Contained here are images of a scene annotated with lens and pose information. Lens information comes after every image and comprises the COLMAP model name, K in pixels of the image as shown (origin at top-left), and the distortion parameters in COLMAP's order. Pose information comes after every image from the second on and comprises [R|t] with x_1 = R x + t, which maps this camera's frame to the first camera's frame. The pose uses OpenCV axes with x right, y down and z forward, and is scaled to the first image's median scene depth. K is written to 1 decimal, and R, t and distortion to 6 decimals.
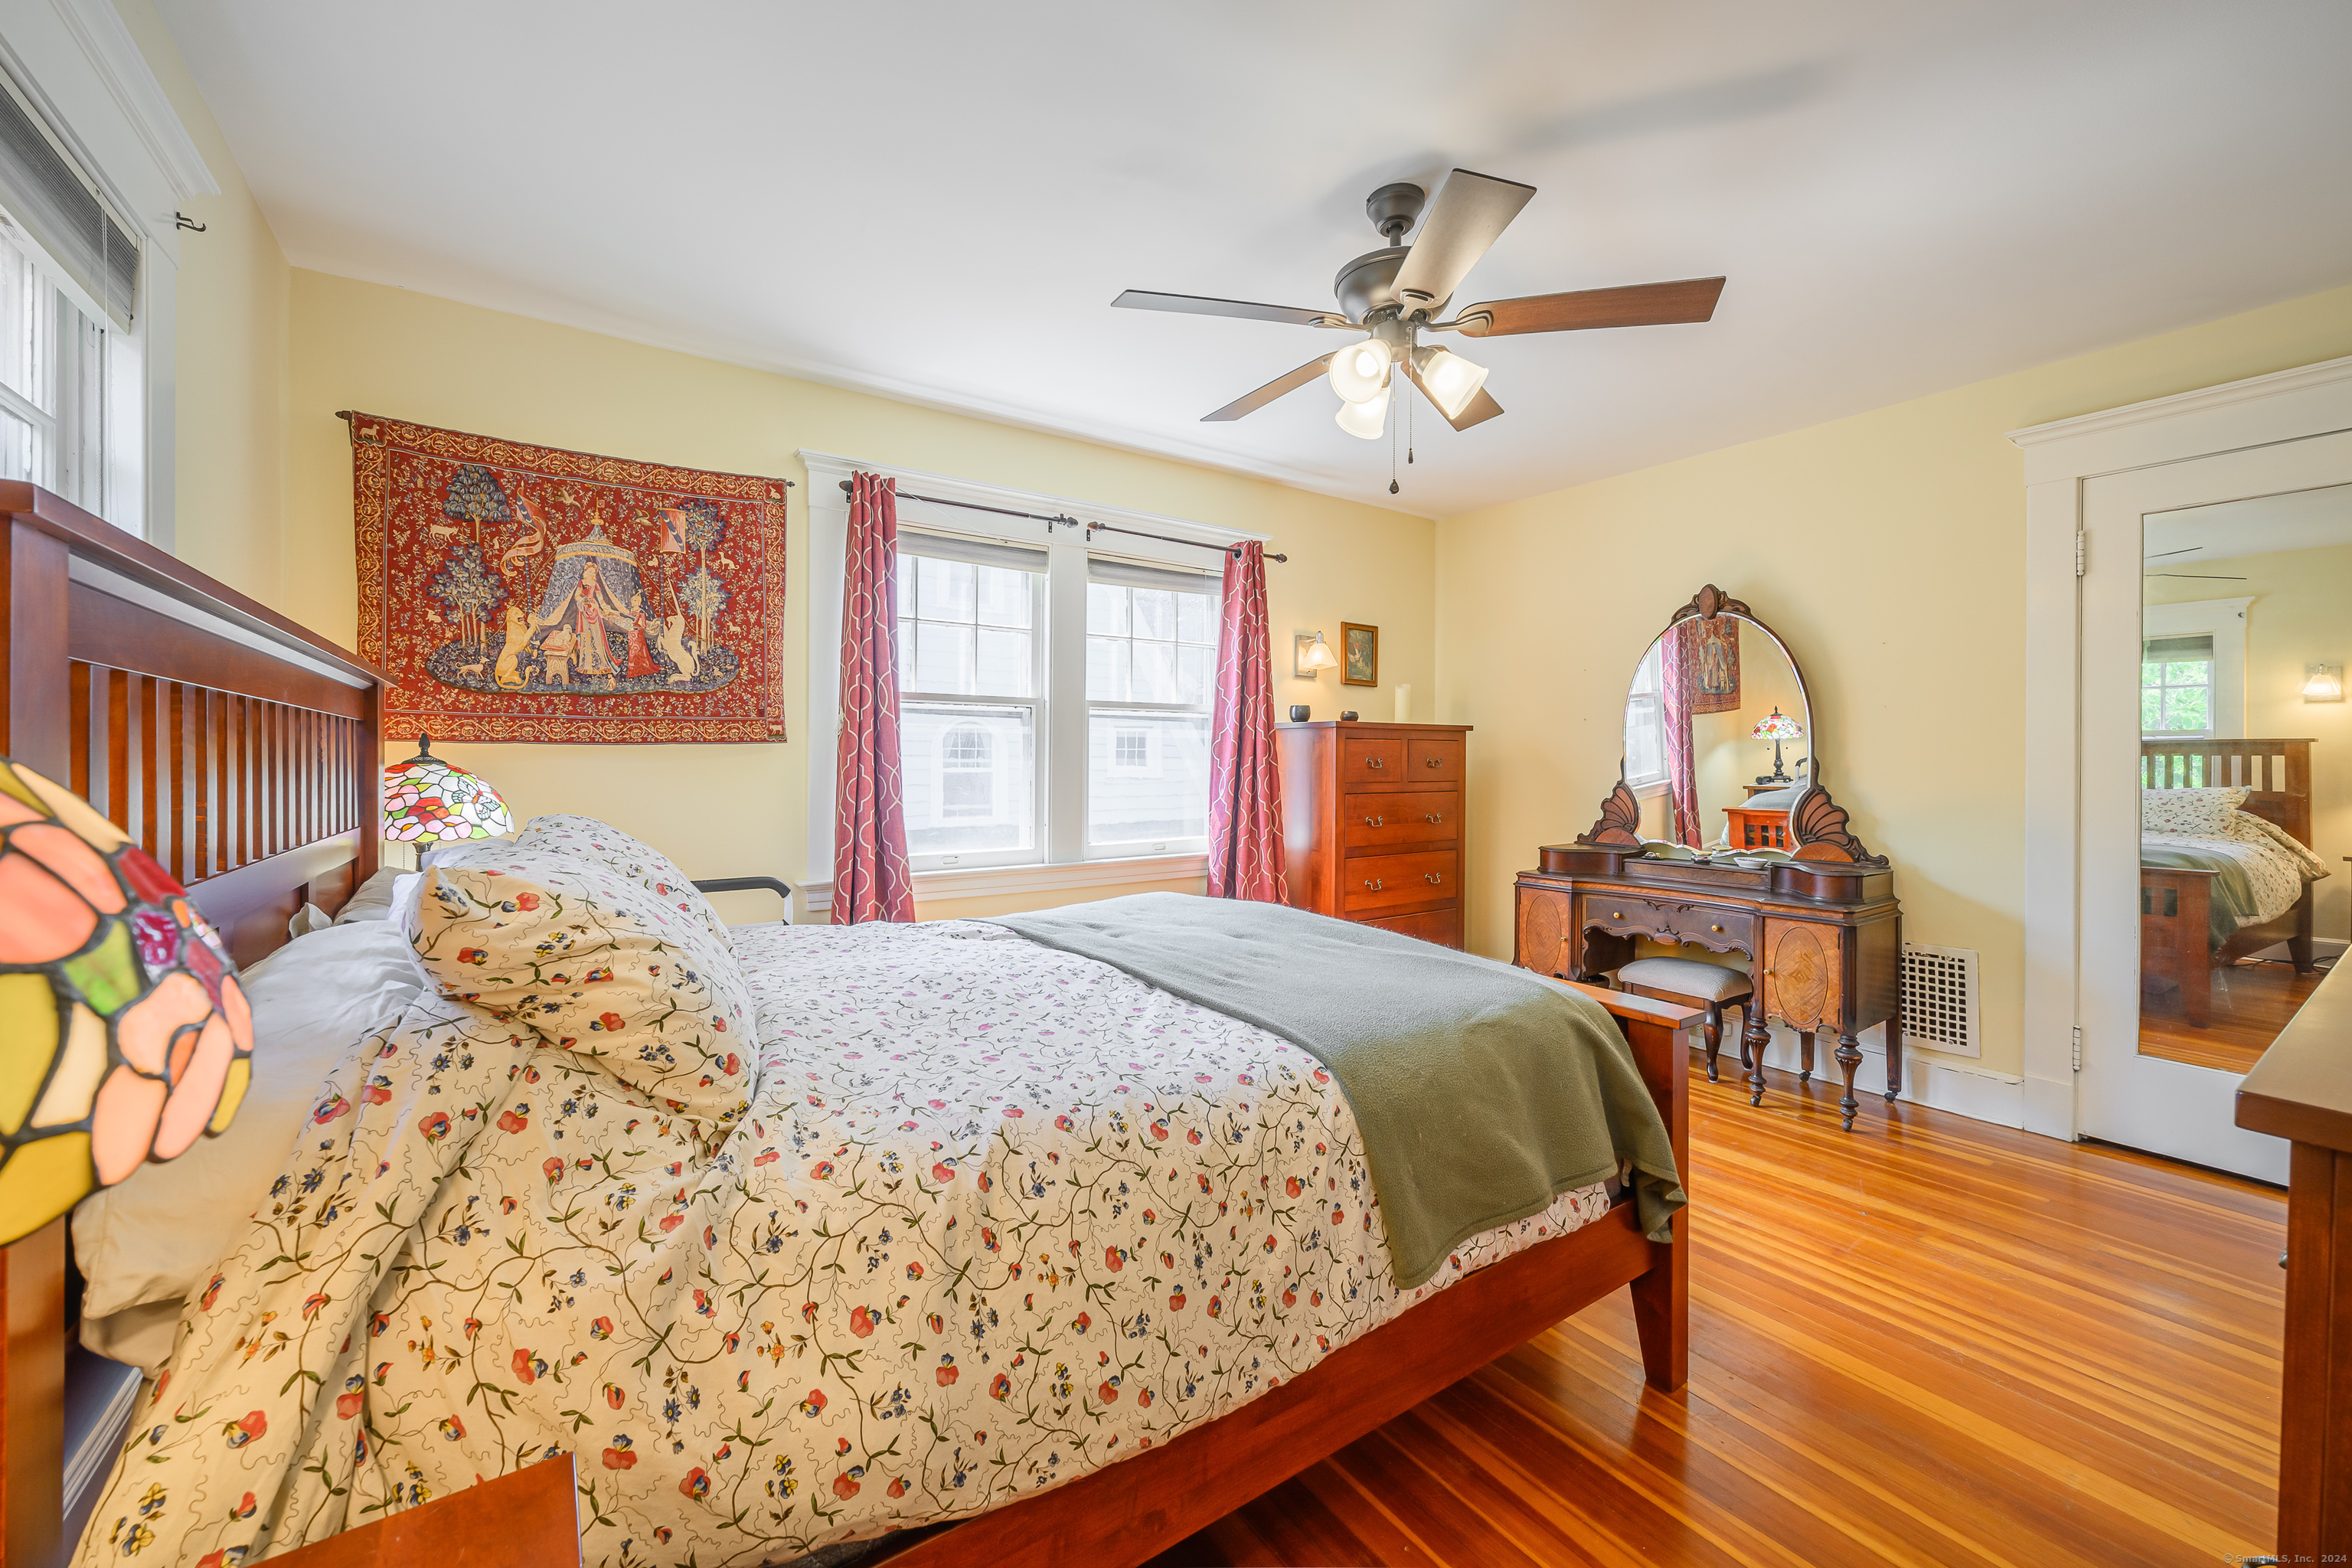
lens RADIAL K [[912.3, 0, 1170.3], [0, 912.3, 771.5], [0, 0, 1]] dist [-0.001311, -0.000115]
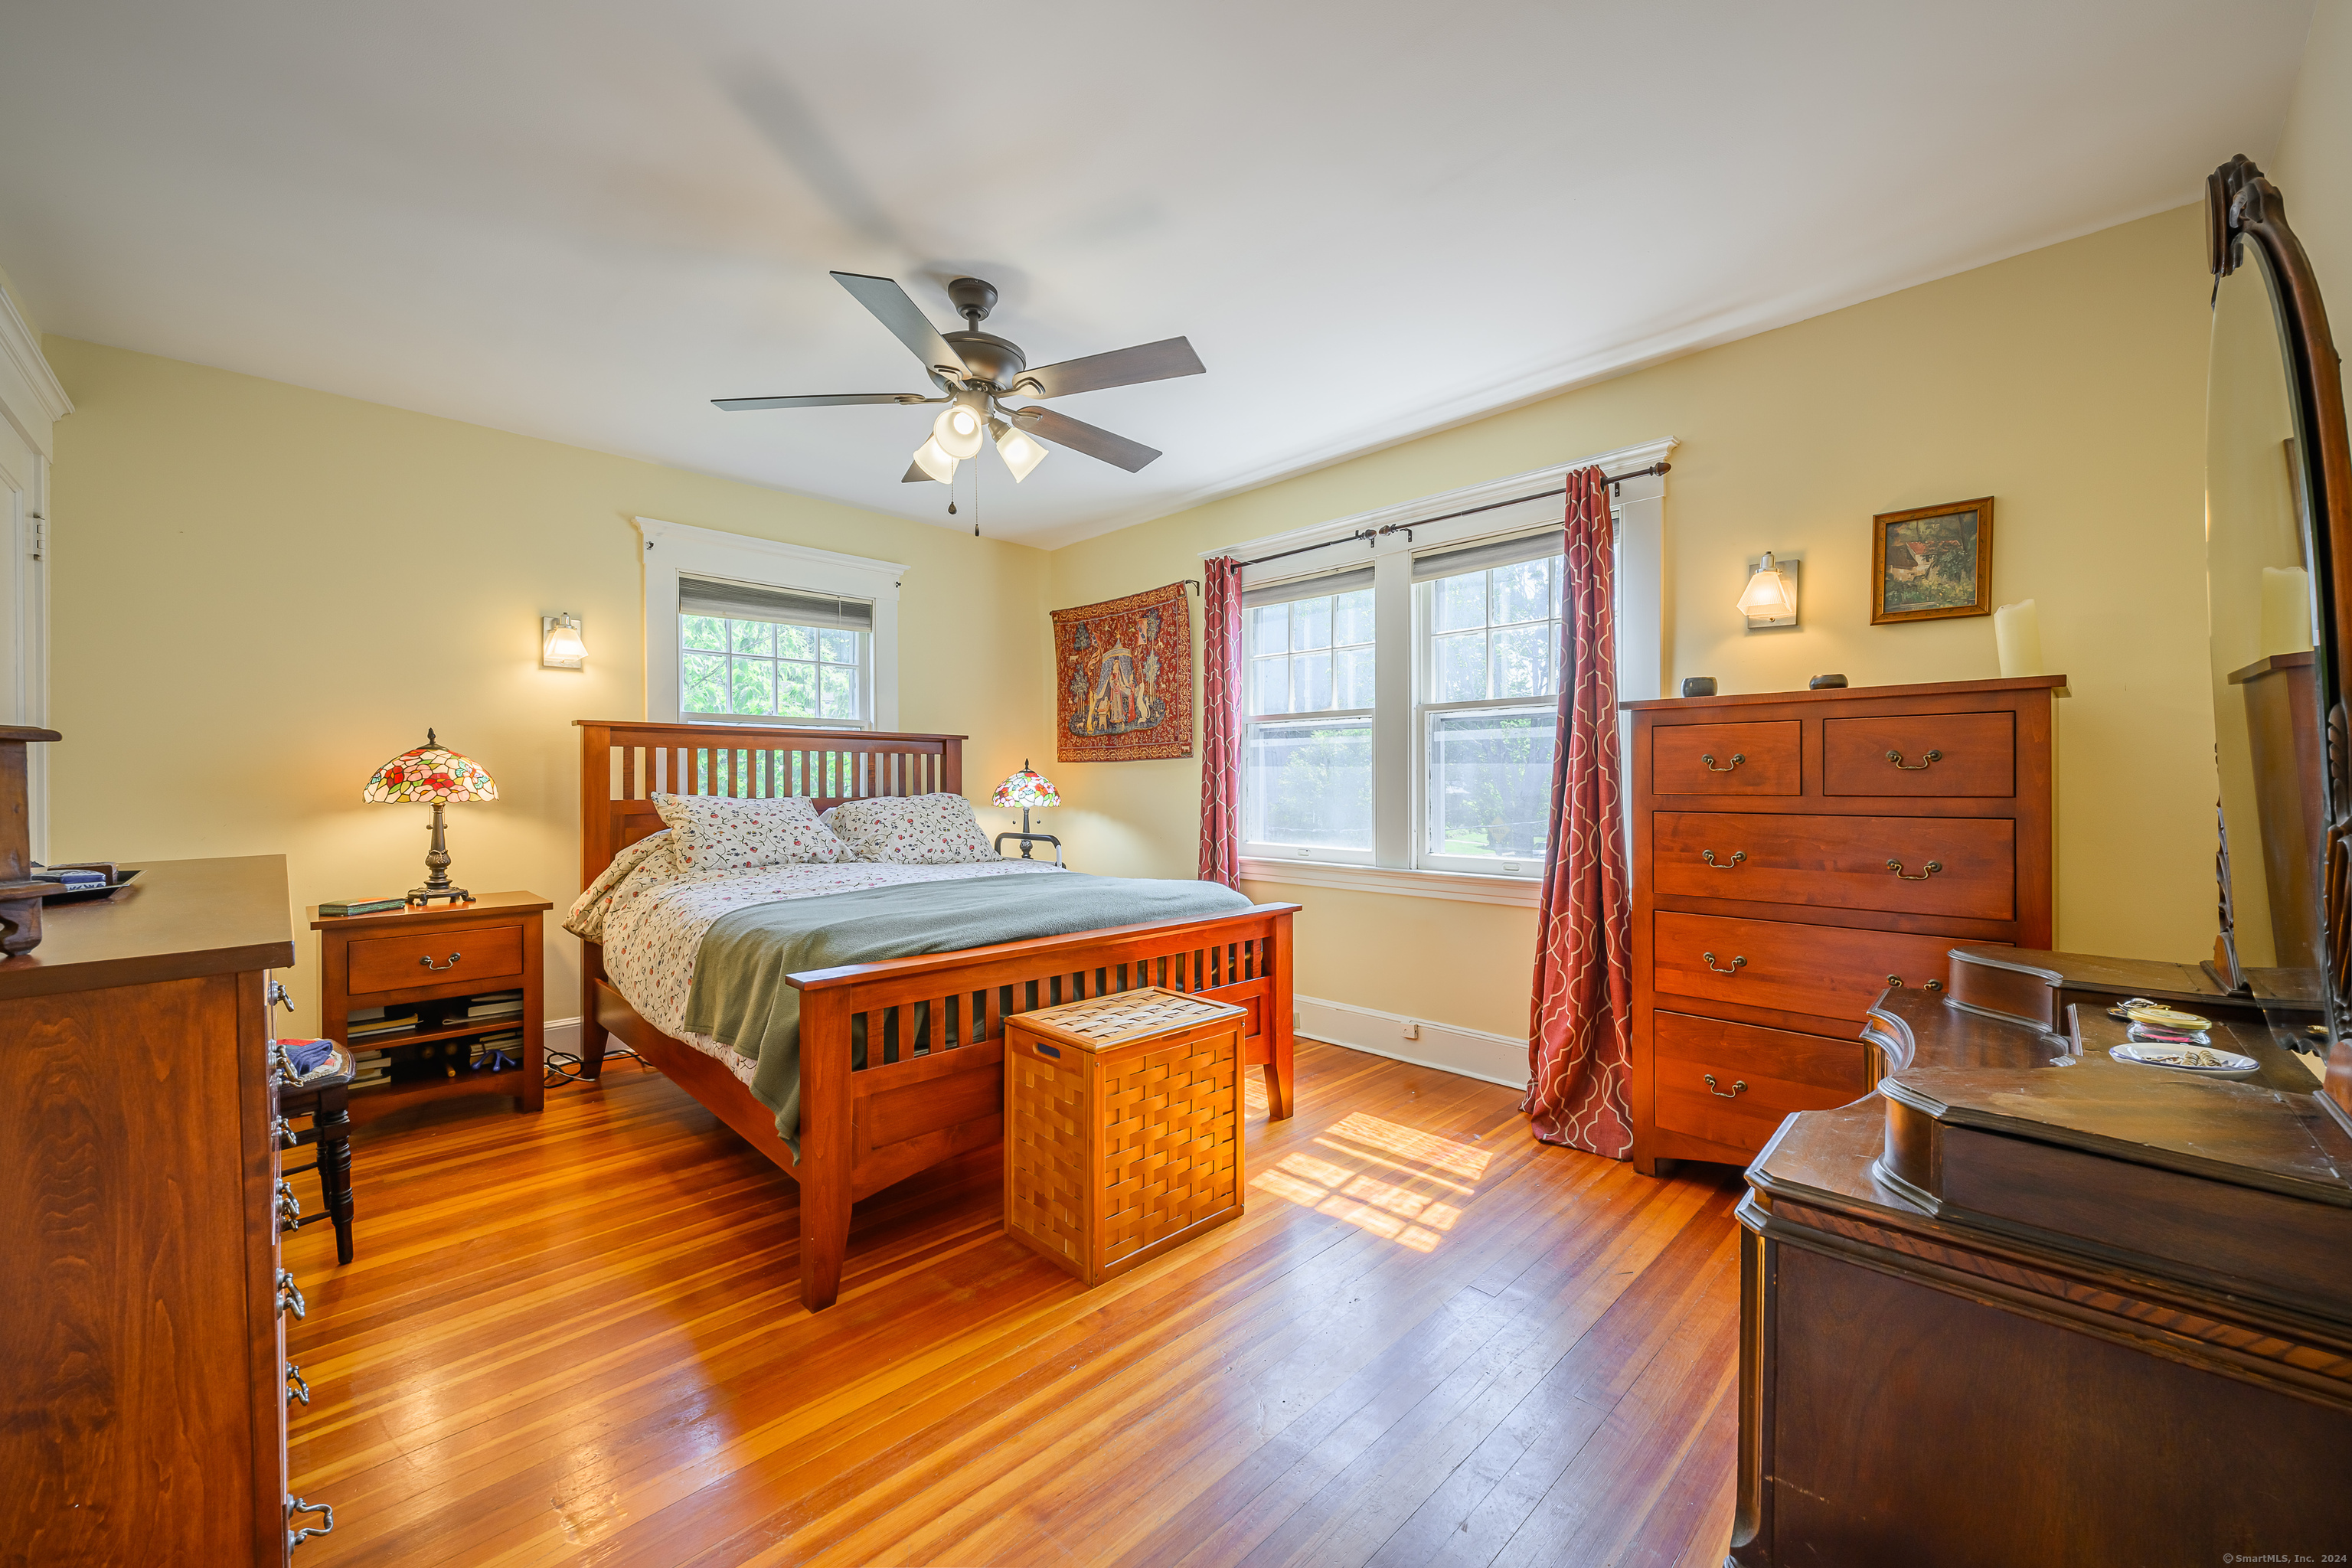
lens RADIAL K [[912.3, 0, 1170.3], [0, 912.3, 771.5], [0, 0, 1]] dist [-0.001311, -0.000115]
pose [[0.171123, -0.008148, -0.985216, 1.009130], [-0.003393, 0.999955, -0.008860, 0.003811], [0.985244, 0.004858, 0.171088, 0.709868]]
